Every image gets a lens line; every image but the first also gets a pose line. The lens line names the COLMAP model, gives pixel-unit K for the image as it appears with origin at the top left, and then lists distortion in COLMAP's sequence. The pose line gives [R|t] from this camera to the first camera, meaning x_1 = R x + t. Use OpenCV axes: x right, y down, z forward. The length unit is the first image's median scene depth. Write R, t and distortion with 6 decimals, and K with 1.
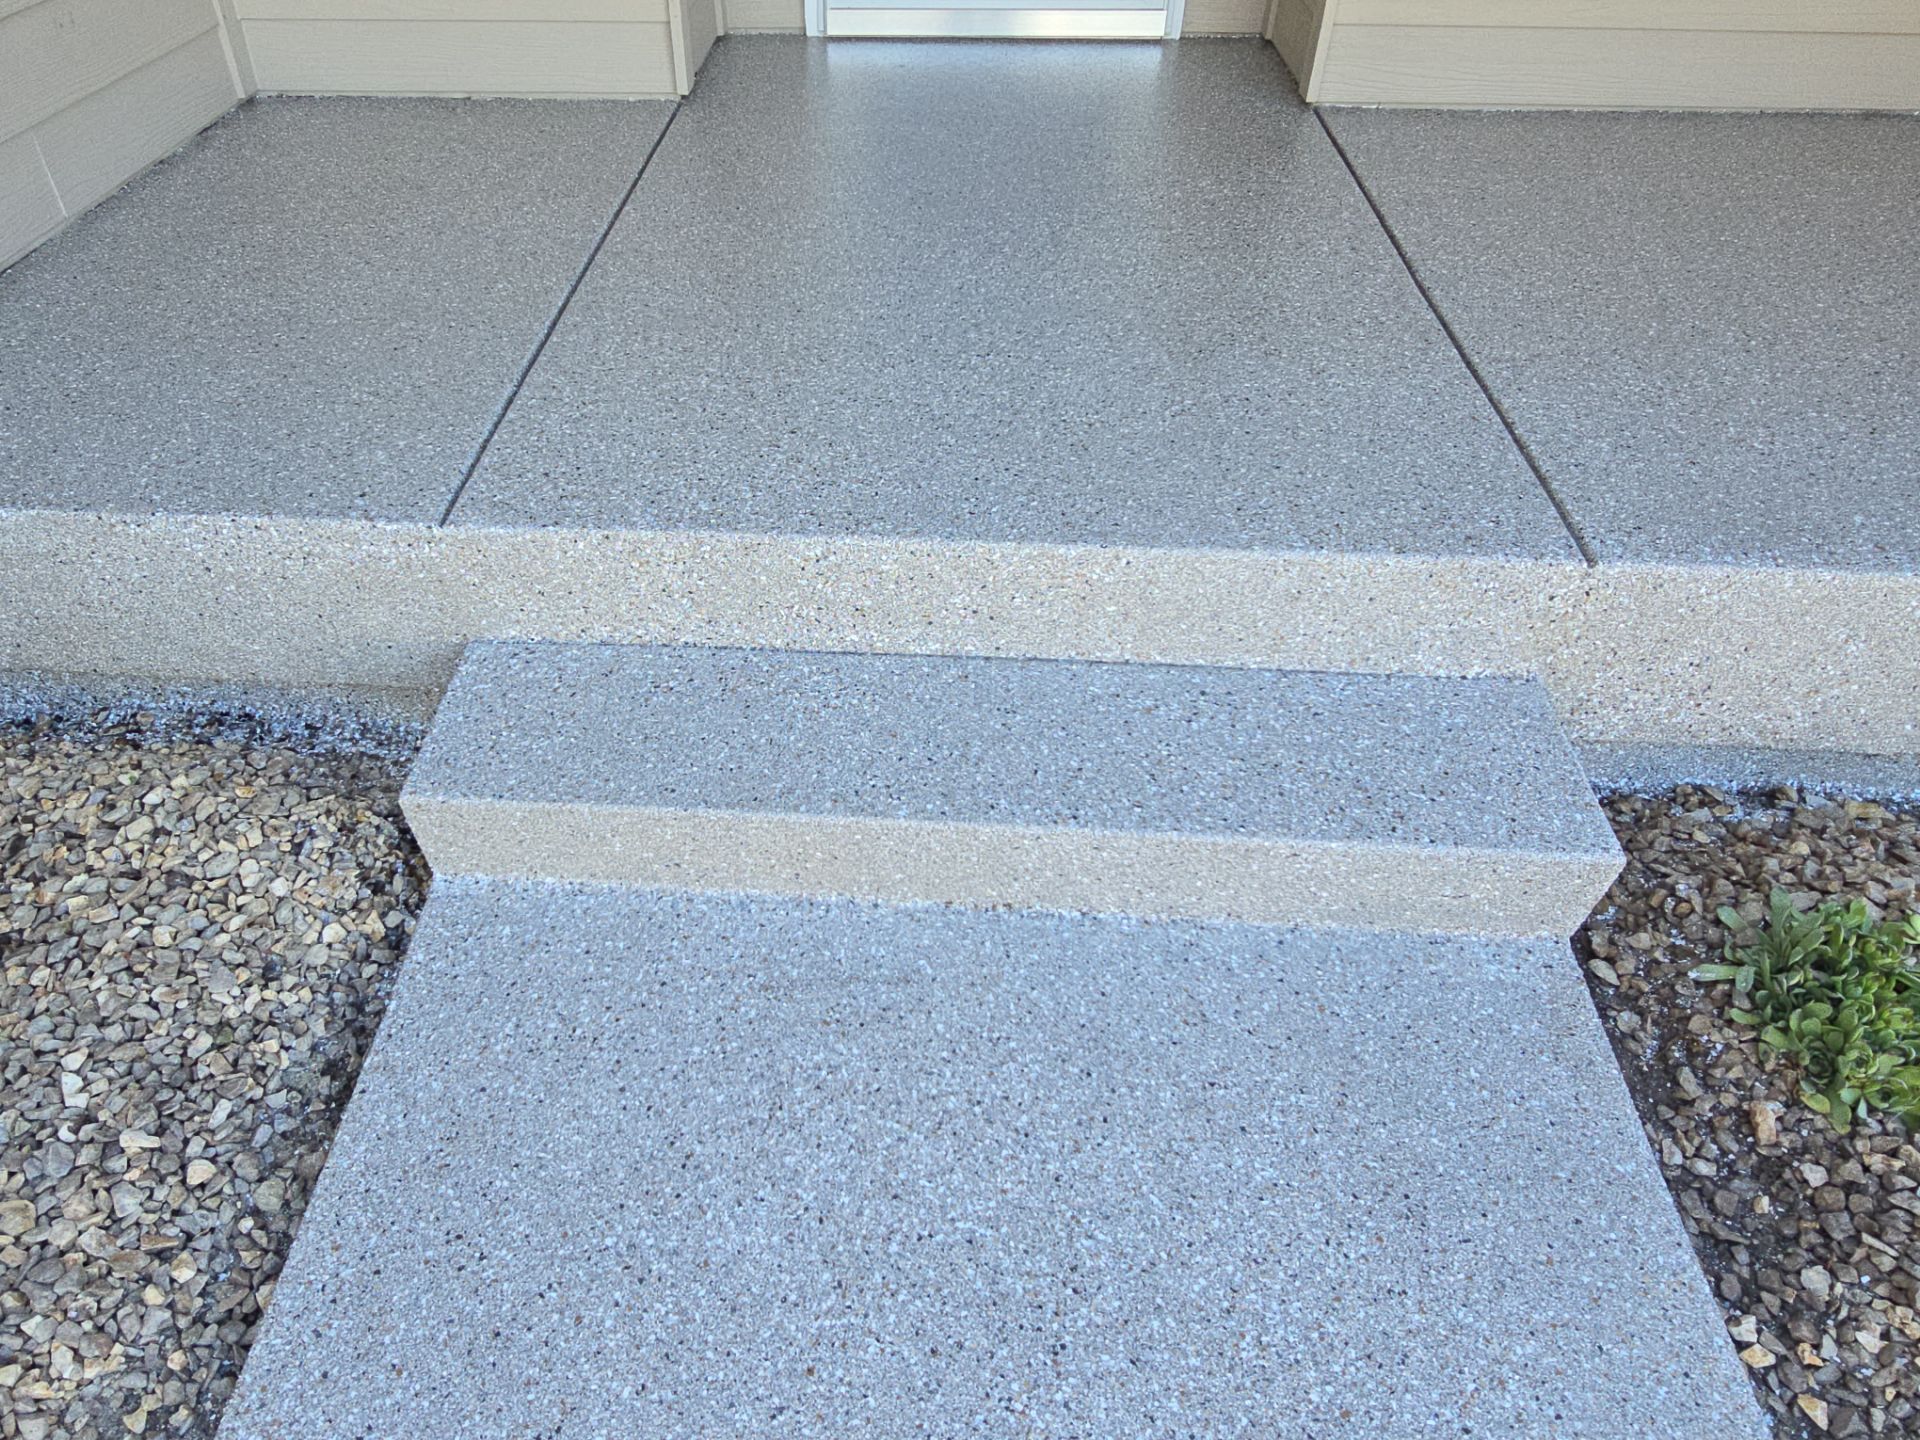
lens RADIAL K [[1297.9, 0, 858.7], [0, 1297.9, 683.9], [0, 0, 1]] dist [0.001294, -0.003448]
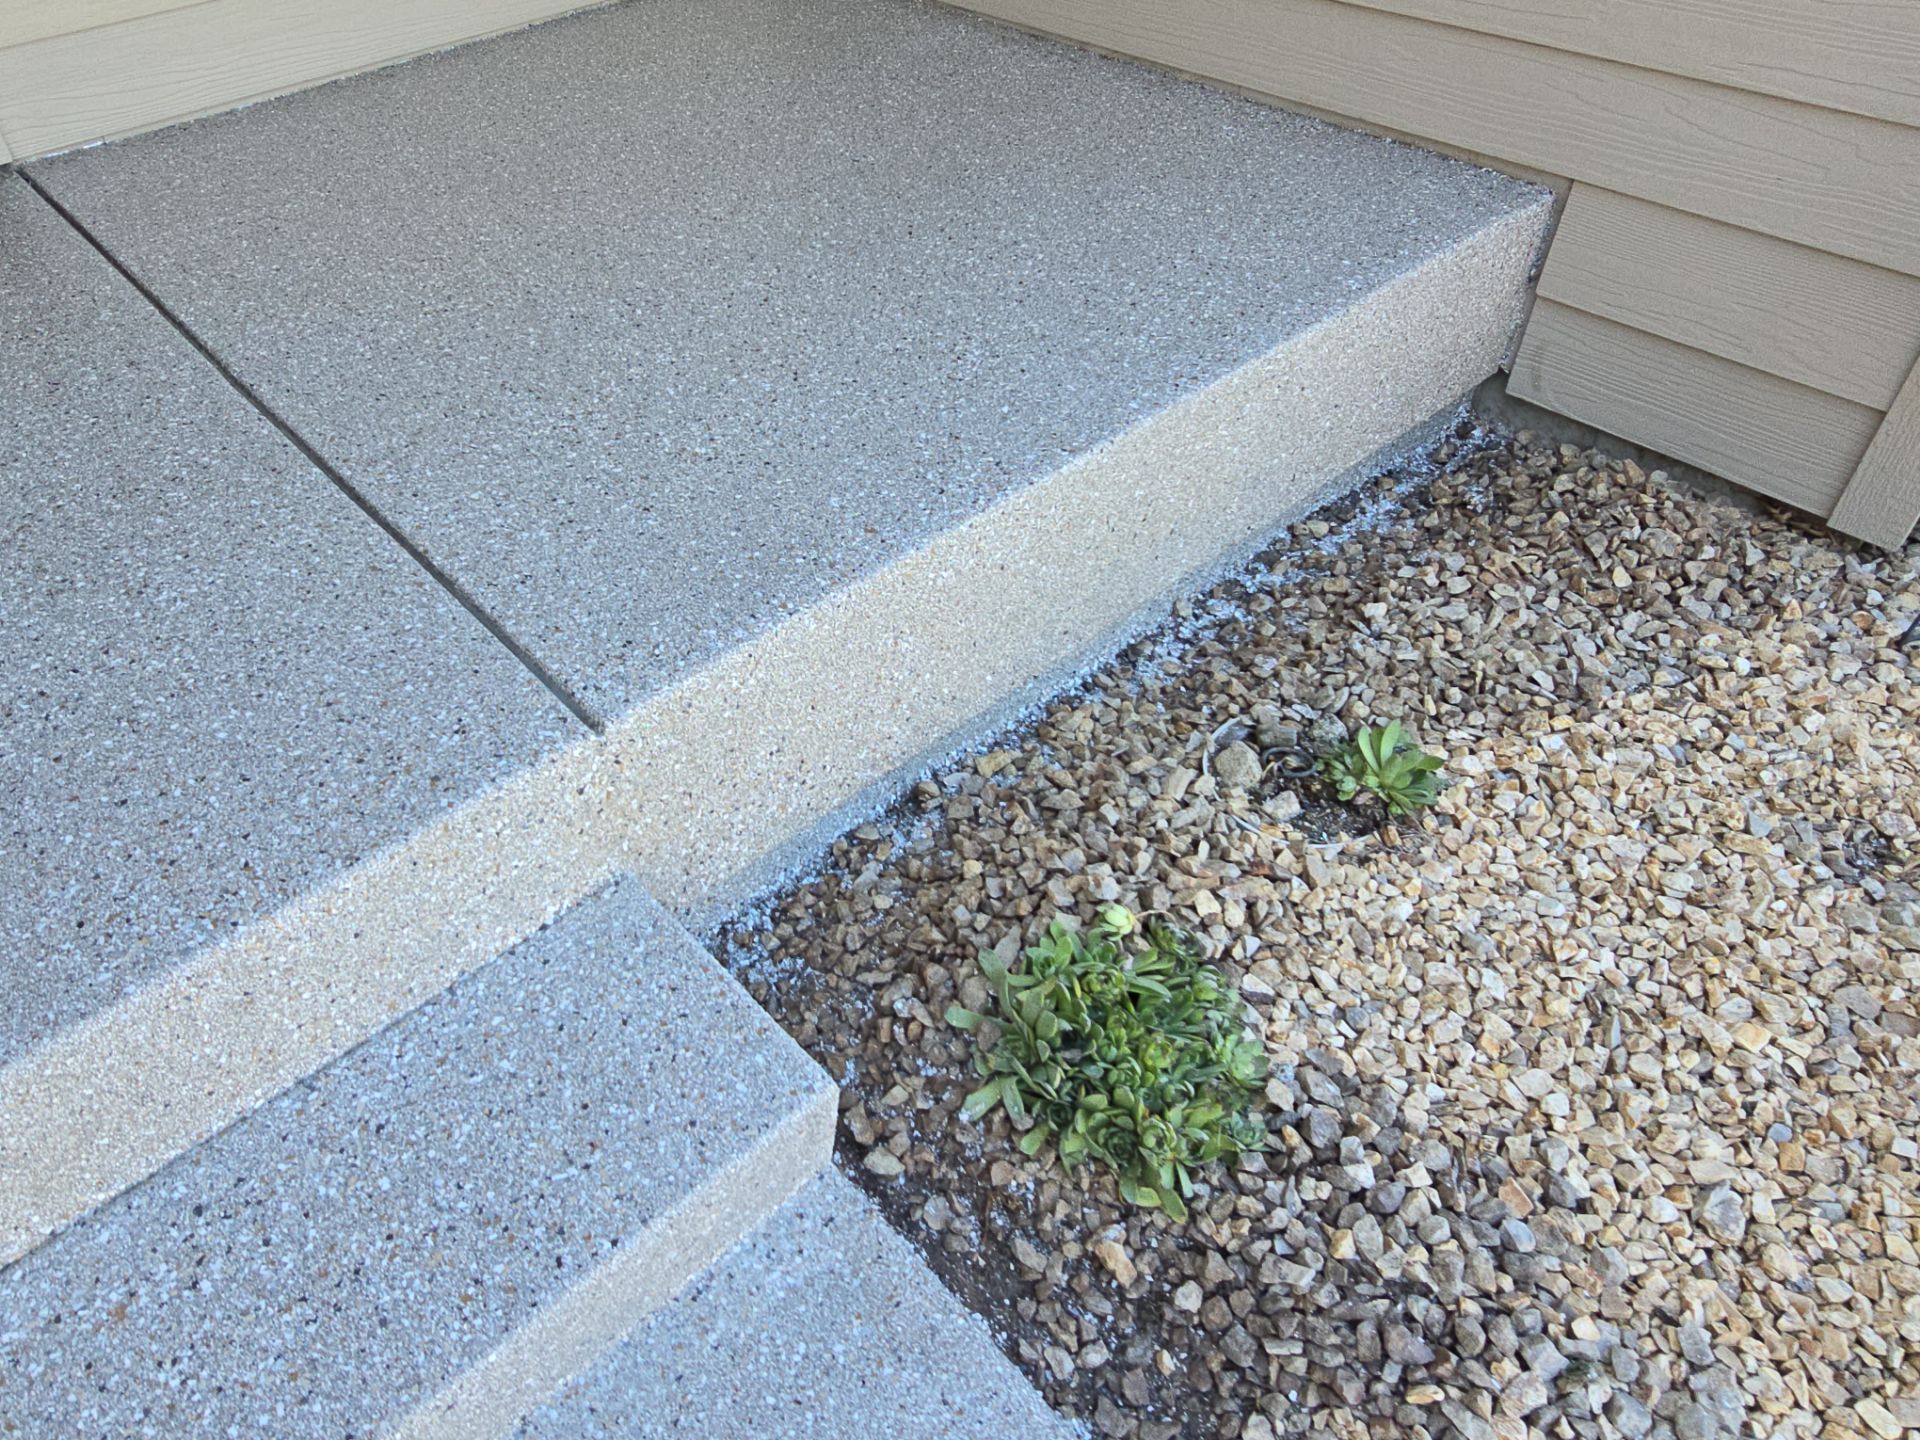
lens RADIAL K [[1297.9, 0, 858.7], [0, 1297.9, 683.9], [0, 0, 1]] dist [0.001294, -0.003448]
pose [[0.705766, -0.497326, 0.504541, 0.313061], [0.482269, 0.858959, 0.172063, -0.166990], [-0.518951, 0.121888, 0.846069, 0.312121]]
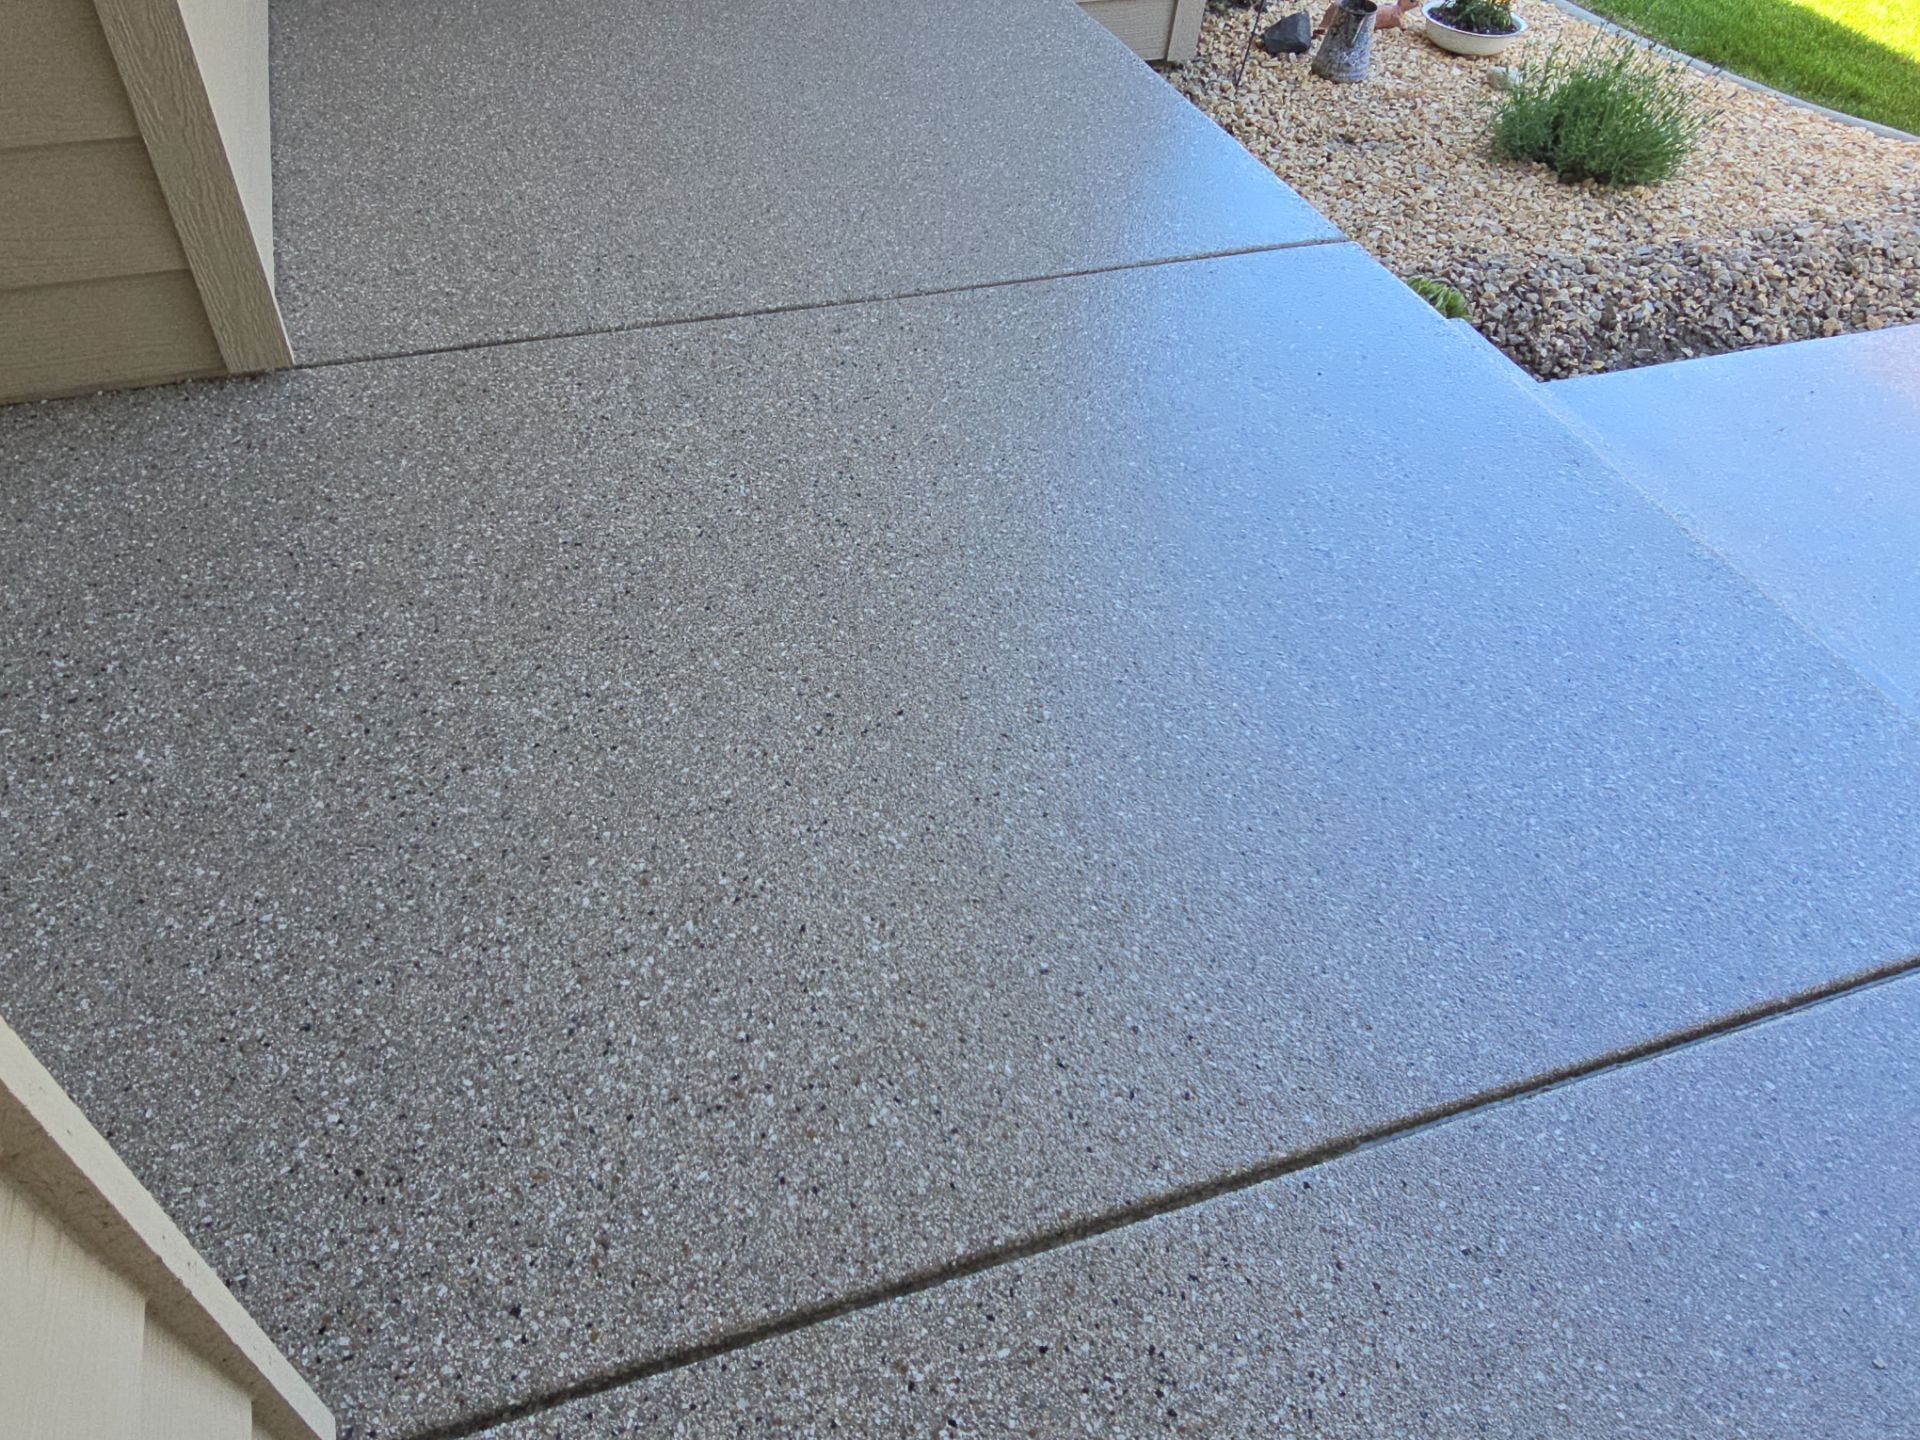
lens RADIAL K [[1297.9, 0, 858.7], [0, 1297.9, 683.9], [0, 0, 1]] dist [0.001294, -0.003448]
pose [[-0.368642, -0.671995, 0.642281, -0.479732], [0.572075, 0.380596, 0.726551, -1.245926], [-0.732689, 0.635270, 0.244128, 1.343459]]
